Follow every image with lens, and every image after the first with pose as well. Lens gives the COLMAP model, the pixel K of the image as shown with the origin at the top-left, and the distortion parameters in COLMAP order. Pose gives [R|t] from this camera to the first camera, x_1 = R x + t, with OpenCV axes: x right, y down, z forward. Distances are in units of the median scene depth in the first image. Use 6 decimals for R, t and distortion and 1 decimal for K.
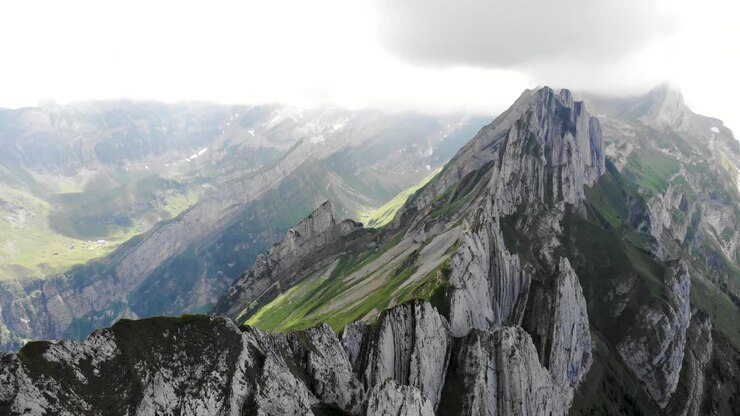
lens RADIAL K [[571.5, 0, 365.7], [0, 571.5, 209.8], [0, 0, 1]] dist [0.199423, -0.444121]
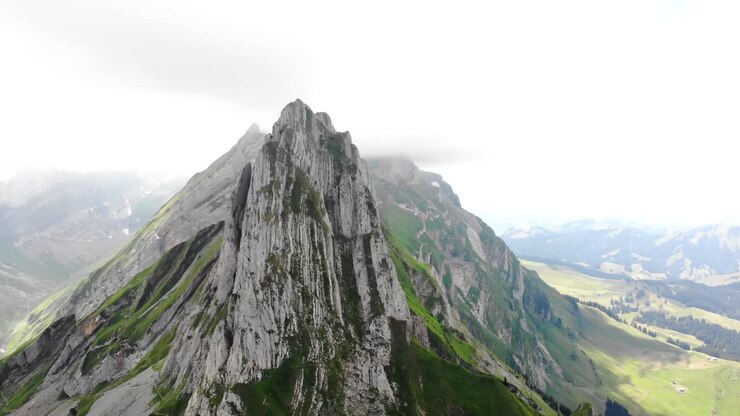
lens RADIAL K [[571.5, 0, 365.7], [0, 571.5, 209.8], [0, 0, 1]] dist [0.199423, -0.444121]
pose [[0.885225, -0.019405, 0.464759, 0.095930], [0.066396, 0.994170, -0.084956, -0.046183], [-0.460400, 0.106063, 0.881352, 0.473857]]
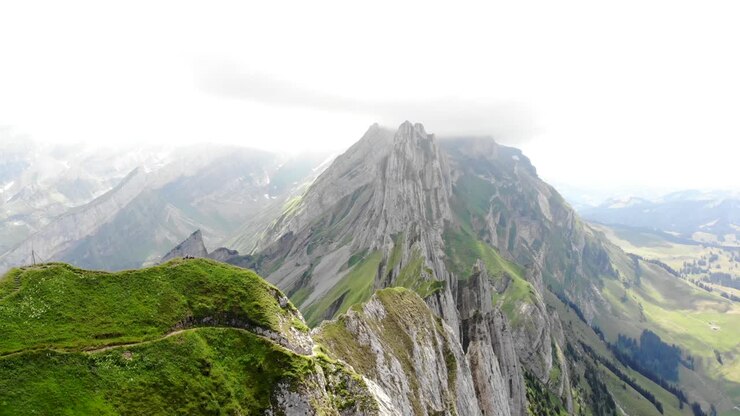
lens RADIAL K [[571.5, 0, 365.7], [0, 571.5, 209.8], [0, 0, 1]] dist [0.199423, -0.444121]
pose [[0.950647, -0.032999, 0.308516, -0.125787], [0.048779, 0.997859, -0.043576, 0.008587], [-0.306417, 0.056474, 0.950221, -0.039924]]
